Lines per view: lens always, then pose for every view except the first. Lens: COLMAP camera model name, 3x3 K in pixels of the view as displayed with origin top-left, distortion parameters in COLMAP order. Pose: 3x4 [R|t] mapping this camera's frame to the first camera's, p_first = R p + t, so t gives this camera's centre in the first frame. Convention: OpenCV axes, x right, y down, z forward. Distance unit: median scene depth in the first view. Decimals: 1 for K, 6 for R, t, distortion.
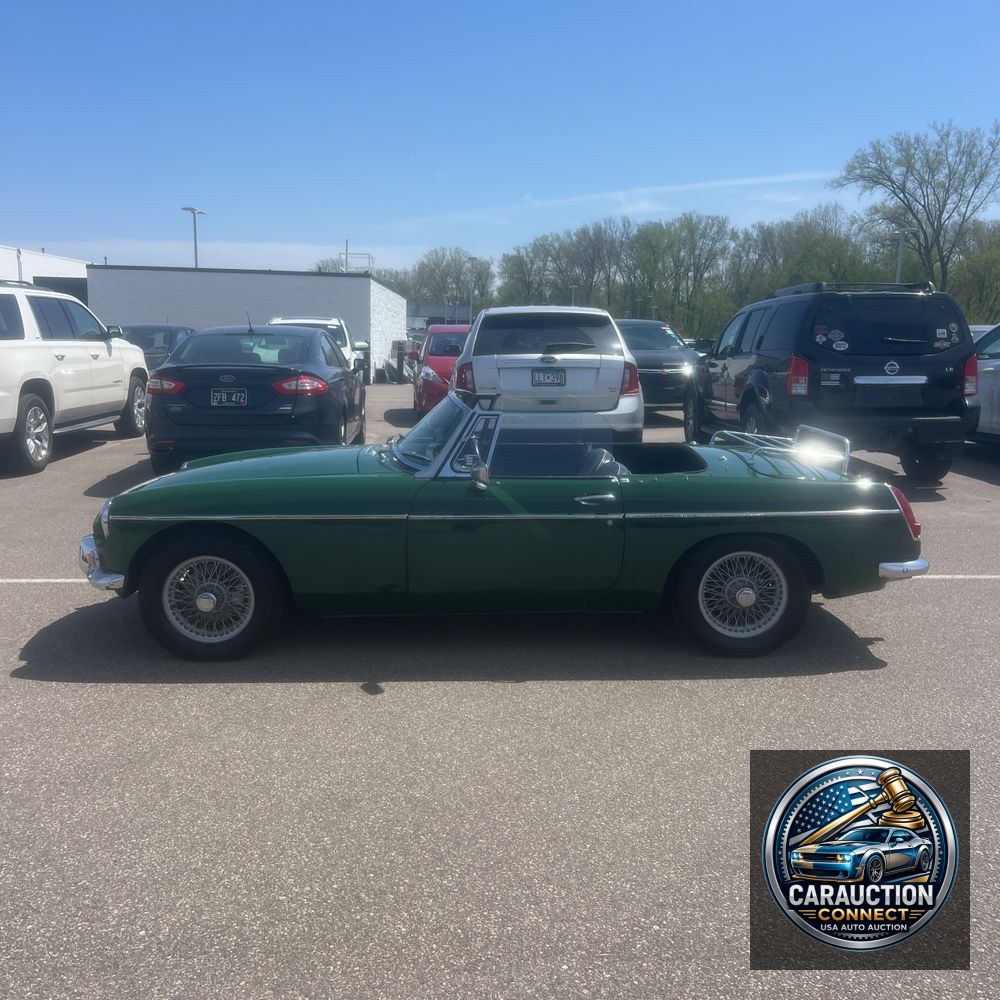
lens RADIAL K [[1012.3, 0, 496.8], [0, 1012.3, 493.8], [0, 0, 1]] dist [0.006334, 0.000000]
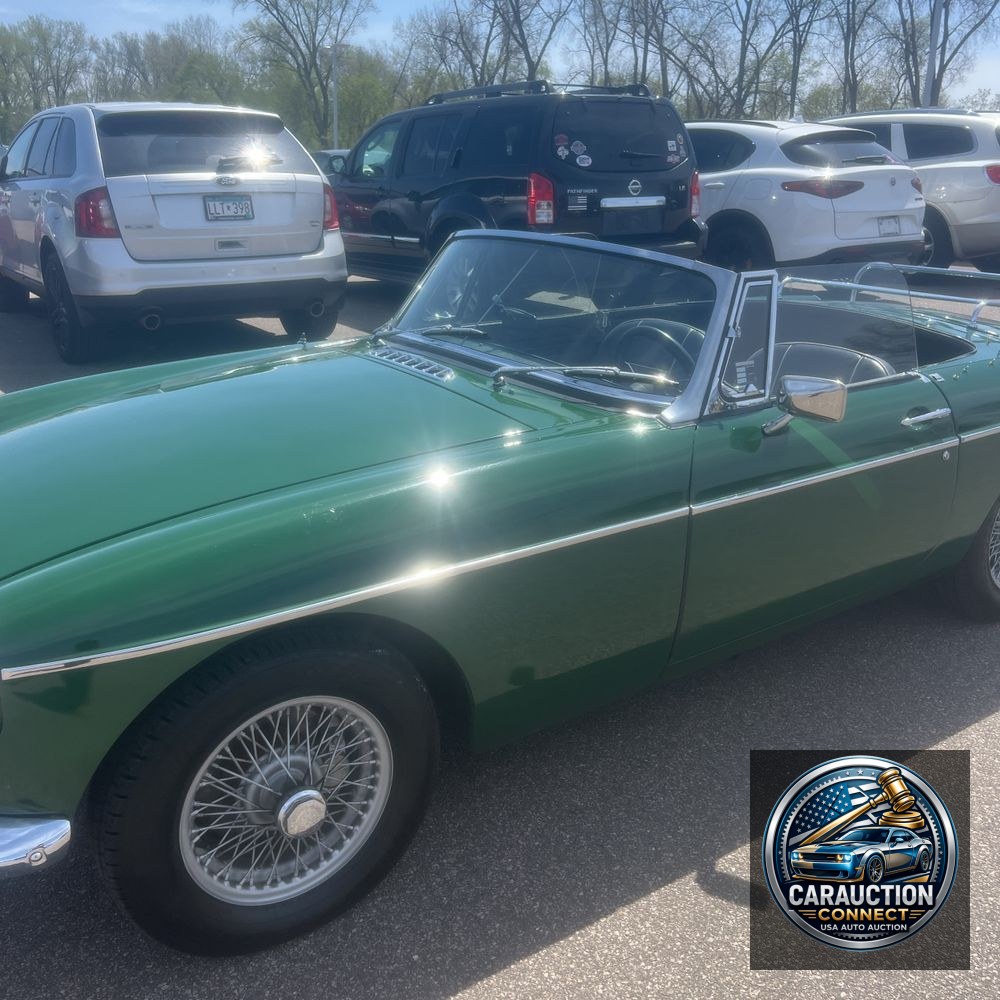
lens RADIAL K [[1012.3, 0, 491.1], [0, 1012.3, 480.2], [0, 0, 1]] dist [0.006334, 0.000000]
pose [[0.838156, -0.163691, 0.520288, -0.186355], [0.083884, 0.981241, 0.173580, -0.036567], [-0.538941, -0.101844, 0.836164, 0.295974]]
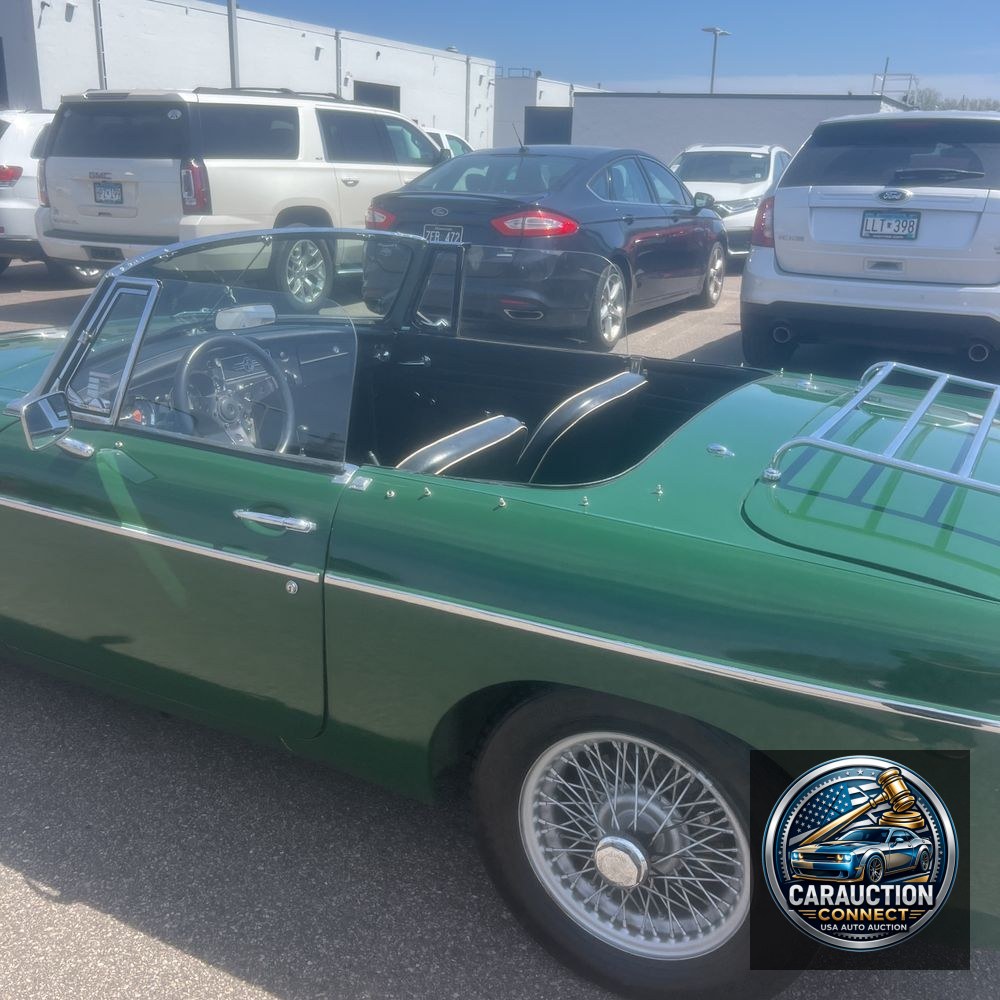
lens RADIAL K [[1012.3, 0, 508.6], [0, 1012.3, 493.0], [0, 0, 1]] dist [0.006334, 0.000000]
pose [[0.866609, 0.161767, -0.472039, 0.165656], [-0.090614, 0.981282, 0.169927, -0.037139], [0.490692, -0.104487, 0.865046, 0.319285]]
